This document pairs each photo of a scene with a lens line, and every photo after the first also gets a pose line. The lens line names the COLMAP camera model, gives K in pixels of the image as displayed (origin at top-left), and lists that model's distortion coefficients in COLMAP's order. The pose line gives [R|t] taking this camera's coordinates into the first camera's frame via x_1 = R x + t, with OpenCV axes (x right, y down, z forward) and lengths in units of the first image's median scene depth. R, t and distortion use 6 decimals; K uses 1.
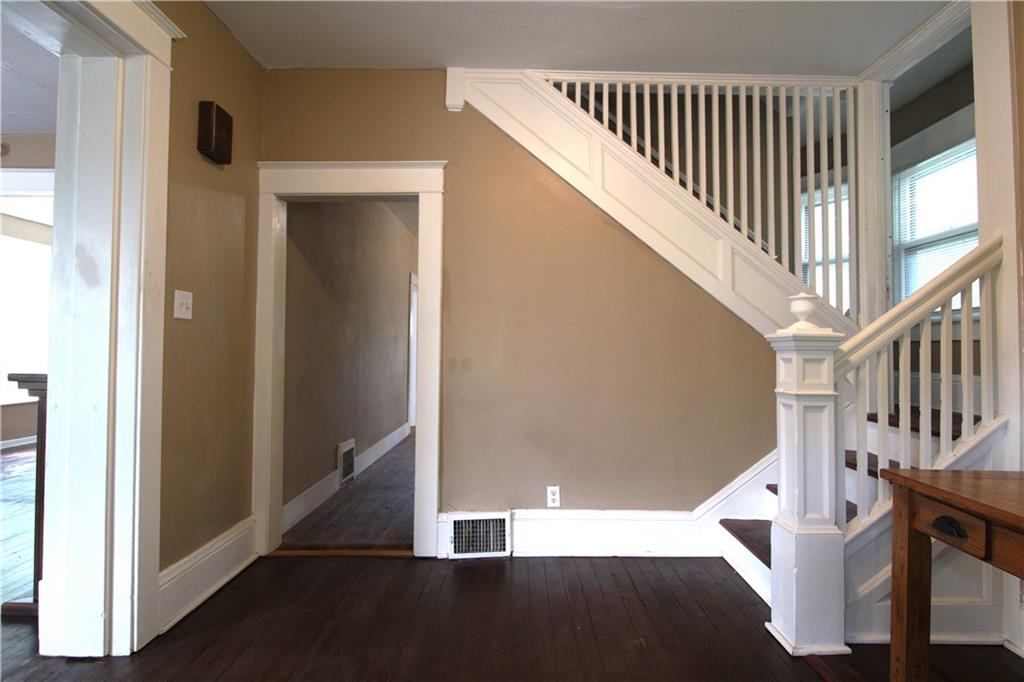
lens RADIAL K [[559.2, 0, 528.4], [0, 559.2, 334.7], [0, 0, 1]] dist [-0.001834, -0.002841]
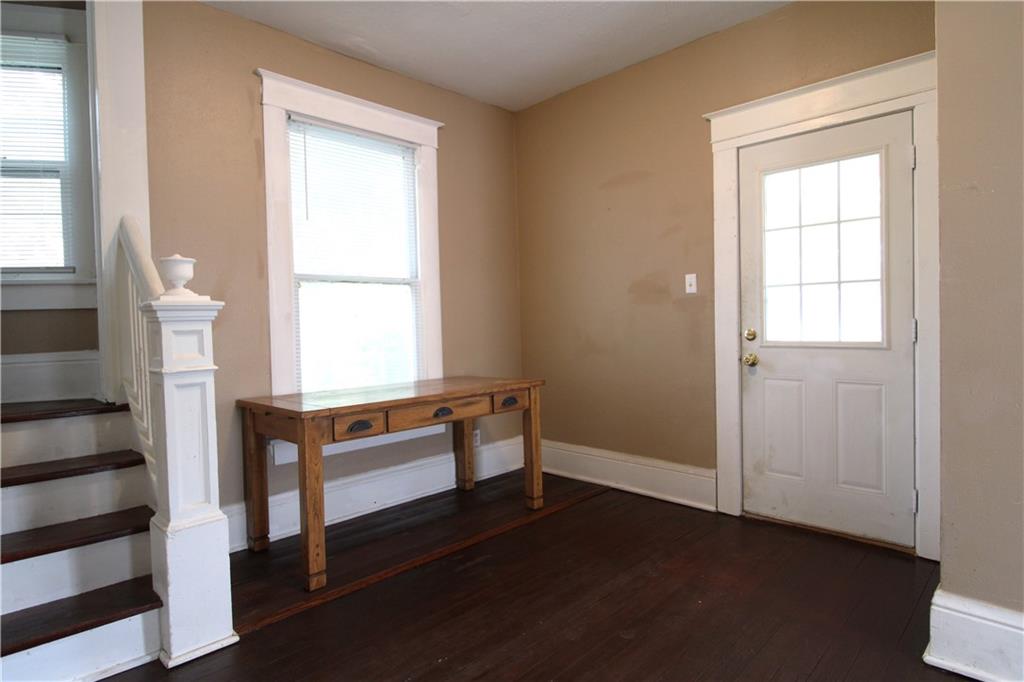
lens RADIAL K [[559.2, 0, 528.4], [0, 559.2, 334.7], [0, 0, 1]] dist [-0.001834, -0.002841]
pose [[-0.698679, -0.020326, 0.715147, -0.372502], [-0.007602, 0.999751, 0.020987, 0.020415], [-0.715395, 0.009227, -0.698659, 0.896508]]
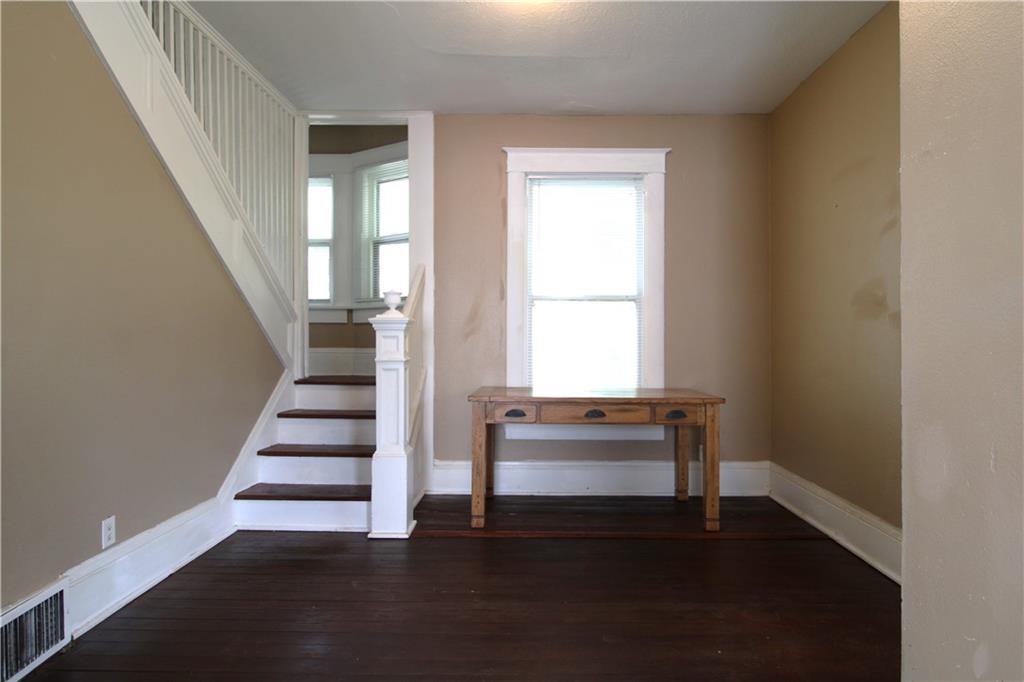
lens RADIAL K [[559.2, 0, 528.4], [0, 559.2, 334.7], [0, 0, 1]] dist [-0.001834, -0.002841]
pose [[0.035281, -0.014314, 0.999275, -0.668914], [-0.027803, 0.999496, 0.015299, 0.007015], [-0.998991, -0.028322, 0.034865, 0.445769]]
